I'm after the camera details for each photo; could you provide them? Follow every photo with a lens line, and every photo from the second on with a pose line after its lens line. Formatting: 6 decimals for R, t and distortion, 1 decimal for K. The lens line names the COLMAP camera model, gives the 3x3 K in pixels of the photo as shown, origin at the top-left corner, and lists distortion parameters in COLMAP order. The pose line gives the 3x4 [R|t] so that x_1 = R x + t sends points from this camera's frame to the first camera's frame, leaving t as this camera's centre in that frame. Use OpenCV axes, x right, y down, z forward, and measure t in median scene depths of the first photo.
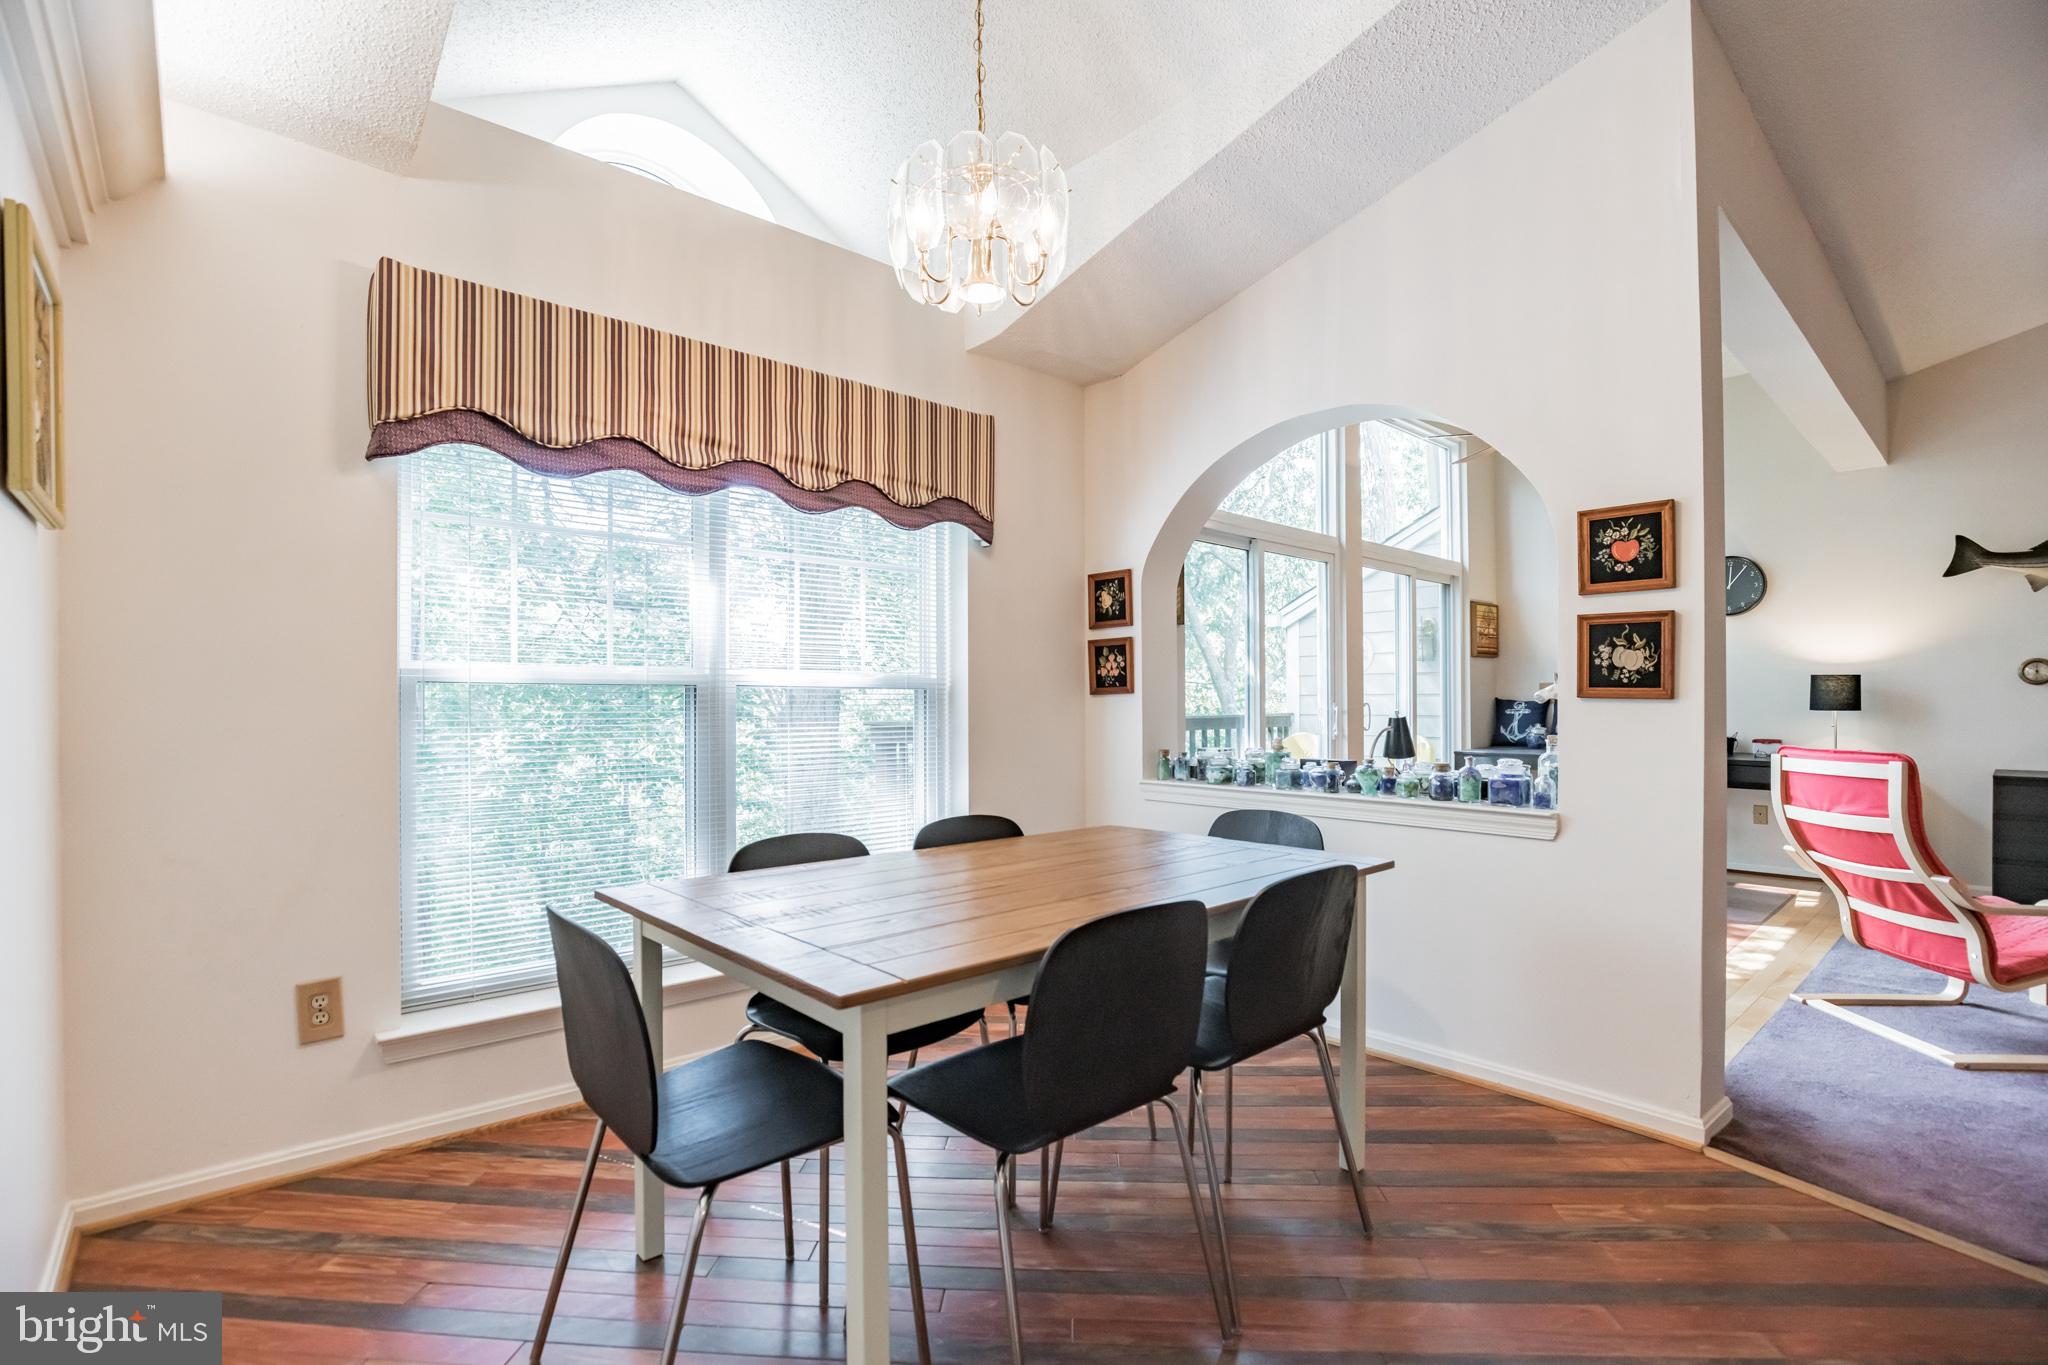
lens RADIAL K [[961.3, 0, 1029.7], [0, 961.3, 705.4], [0, 0, 1]] dist [-0.040903, 0.010305]
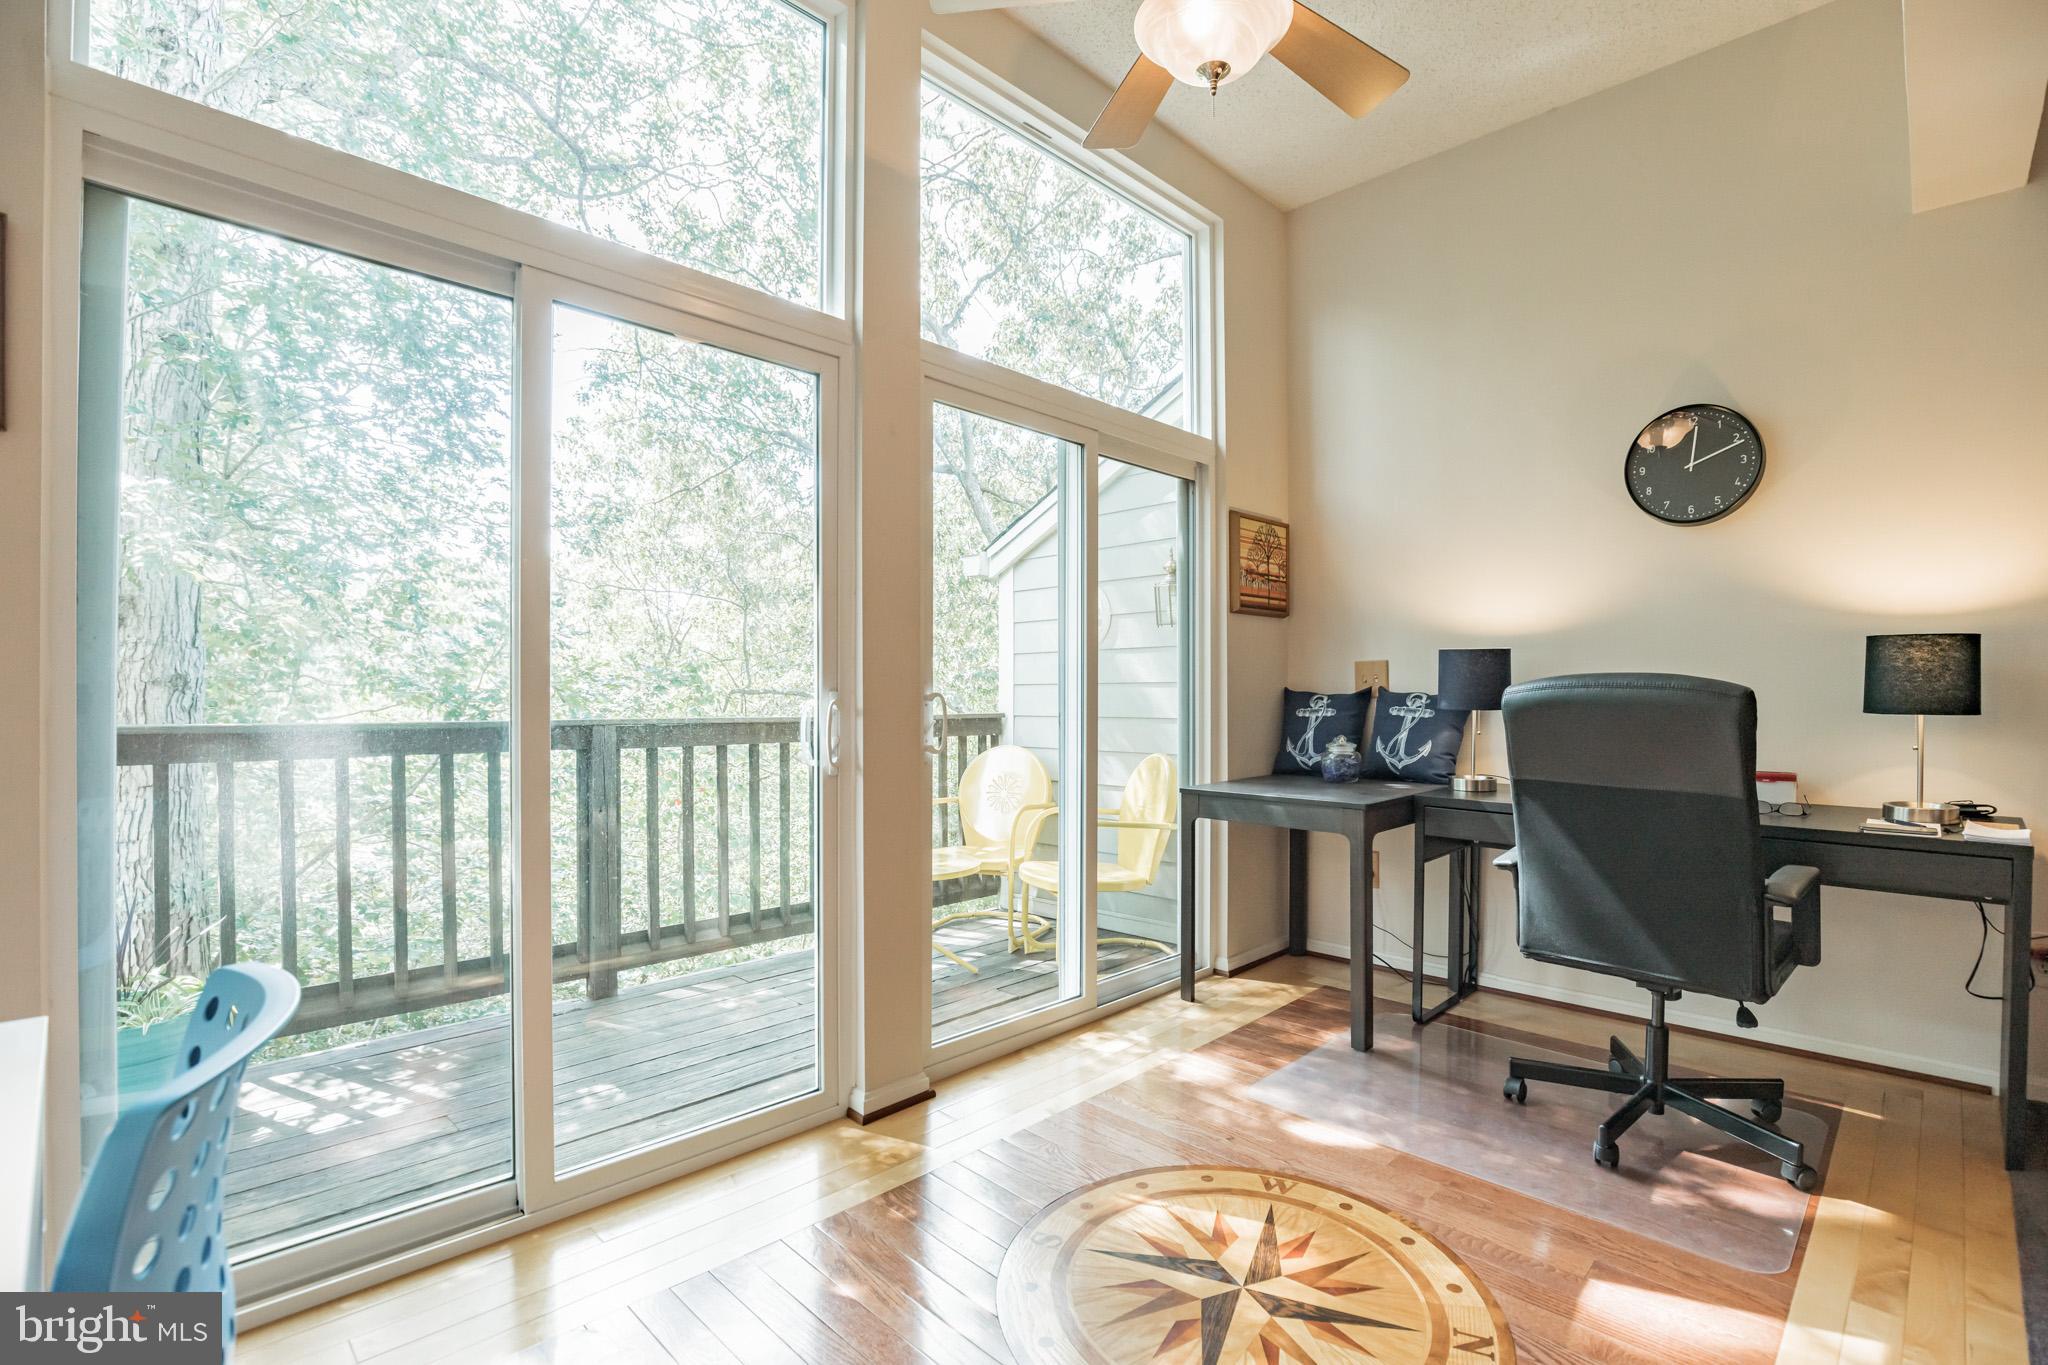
lens RADIAL K [[961.3, 0, 1029.7], [0, 961.3, 705.4], [0, 0, 1]] dist [-0.040903, 0.010305]
pose [[0.998260, 0.003810, 0.058846, 0.315980], [-0.004017, 0.999986, 0.003385, 0.000908], [-0.058832, -0.003616, 0.998261, 0.457008]]
